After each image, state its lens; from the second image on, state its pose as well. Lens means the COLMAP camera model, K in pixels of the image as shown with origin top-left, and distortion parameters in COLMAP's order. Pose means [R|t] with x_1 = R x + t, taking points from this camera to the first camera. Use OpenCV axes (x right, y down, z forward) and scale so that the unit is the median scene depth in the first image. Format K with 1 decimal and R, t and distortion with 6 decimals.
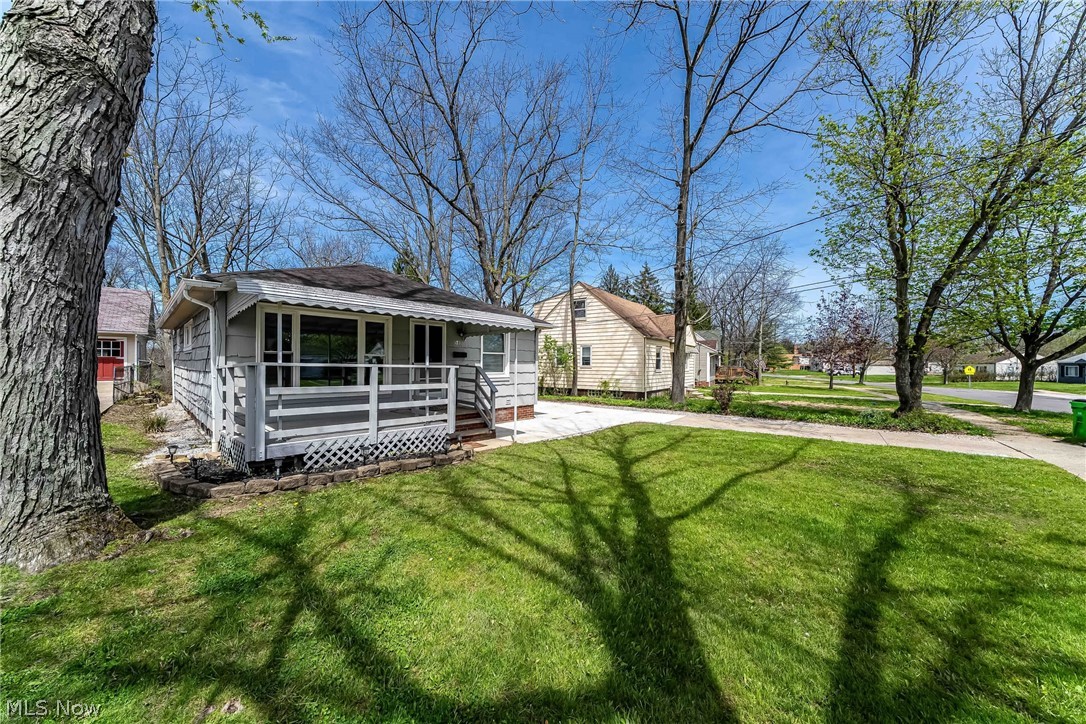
lens RADIAL K [[378.1, 0, 542.5], [0, 378.1, 339.9], [0, 0, 1]] dist [-0.001222, -0.000135]
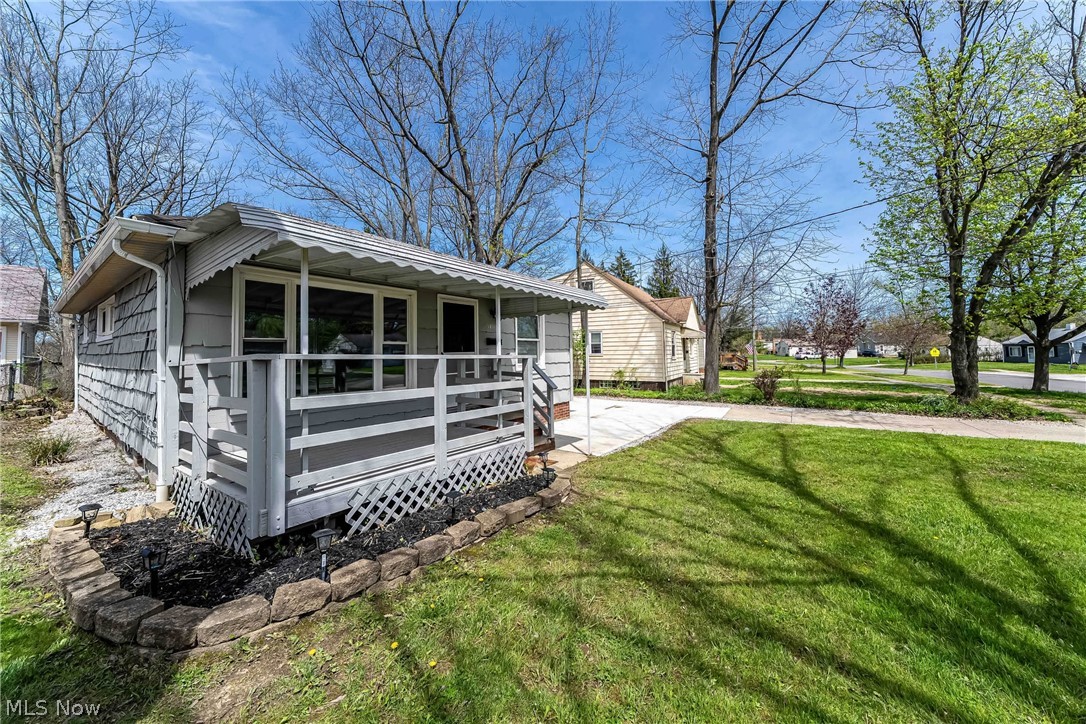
lens RADIAL K [[378.1, 0, 536.2], [0, 378.1, 316.5], [0, 0, 1]] dist [-0.001222, -0.000135]
pose [[0.993038, -0.004442, 0.117714, -0.215429], [0.008220, 0.999466, -0.031622, 0.012005], [-0.117511, 0.032369, 0.992544, 0.198594]]
